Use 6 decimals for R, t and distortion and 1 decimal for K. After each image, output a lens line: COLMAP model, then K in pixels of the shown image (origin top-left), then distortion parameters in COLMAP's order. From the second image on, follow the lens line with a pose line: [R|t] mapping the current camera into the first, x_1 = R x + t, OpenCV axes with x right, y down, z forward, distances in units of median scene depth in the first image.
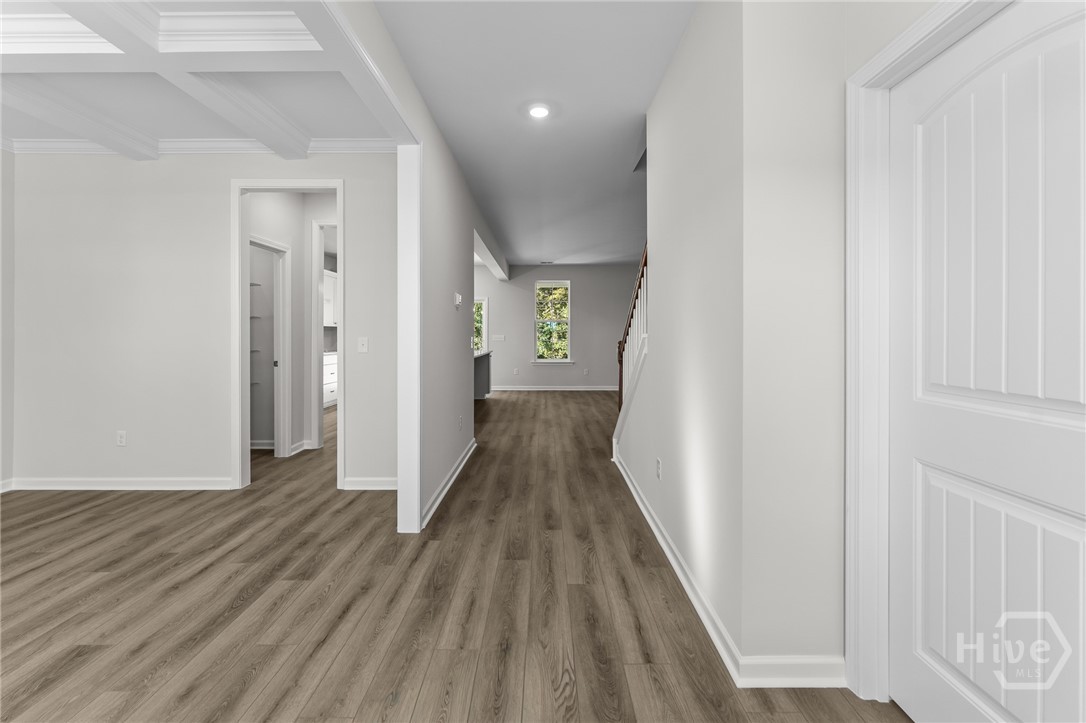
lens RADIAL K [[444.6, 0, 545.4], [0, 444.6, 335.8], [0, 0, 1]] dist [-0.000235, -0.000148]
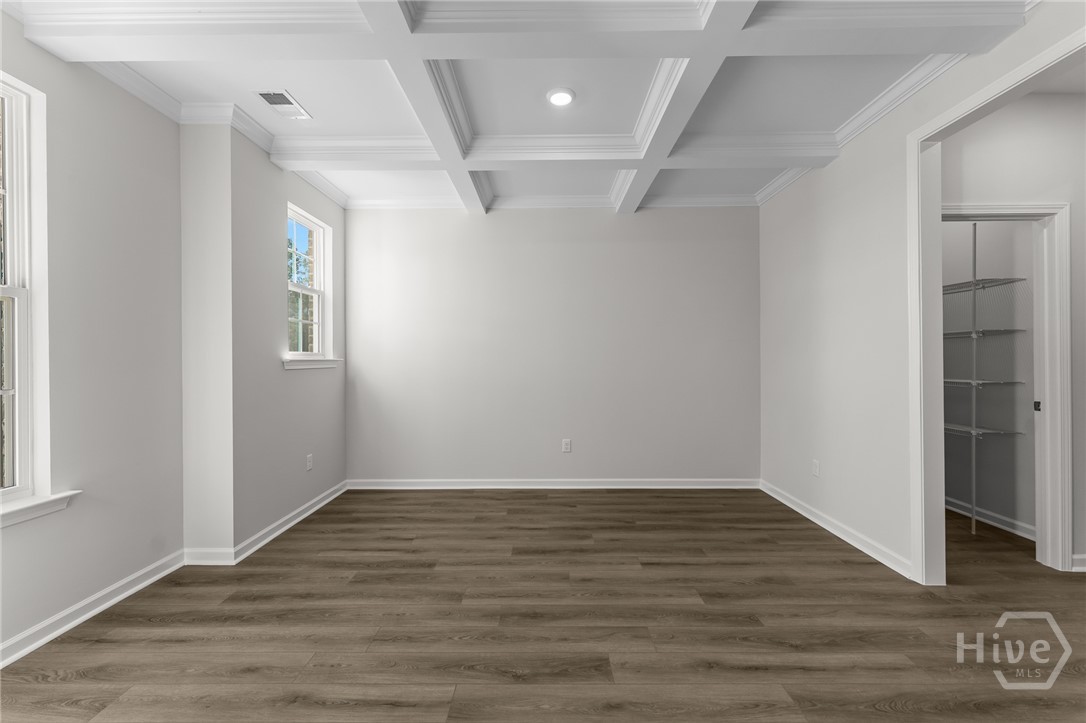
lens RADIAL K [[444.6, 0, 543.5], [0, 444.6, 359.0], [0, 0, 1]] dist [-0.000235, -0.000148]
pose [[-0.004764, -0.000093, -0.999989, -0.006964], [0.000178, 1.000000, -0.000094, -0.000806], [0.999989, -0.000178, -0.004764, 0.503034]]
